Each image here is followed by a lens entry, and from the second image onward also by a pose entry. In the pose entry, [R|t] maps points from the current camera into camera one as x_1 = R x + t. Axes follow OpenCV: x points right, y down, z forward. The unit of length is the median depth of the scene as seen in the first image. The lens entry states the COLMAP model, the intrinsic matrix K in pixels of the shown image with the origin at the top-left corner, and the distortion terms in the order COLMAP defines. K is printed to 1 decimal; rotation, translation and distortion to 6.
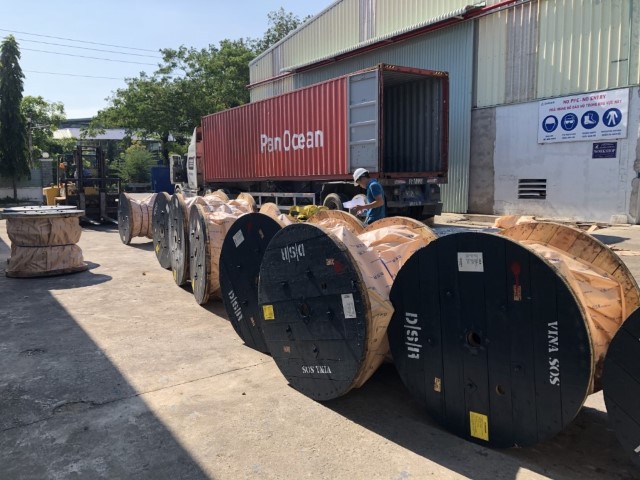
lens RADIAL K [[529.7, 0, 320.1], [0, 529.7, 240.4], [0, 0, 1]] dist [0.038534, -0.004032]
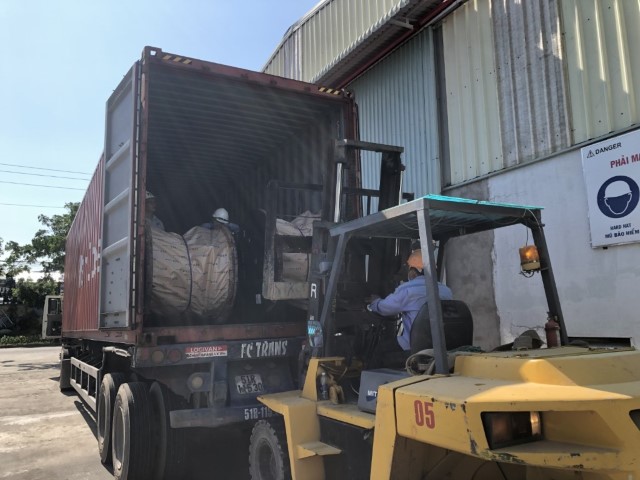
lens RADIAL K [[529.7, 0, 320.8], [0, 529.7, 240.2], [0, 0, 1]] dist [0.038534, -0.004032]
pose [[0.995627, -0.028018, -0.089117, 0.243462], [0.003758, 0.965204, -0.261471, -0.083636], [0.093342, 0.259993, 0.961088, 0.599671]]
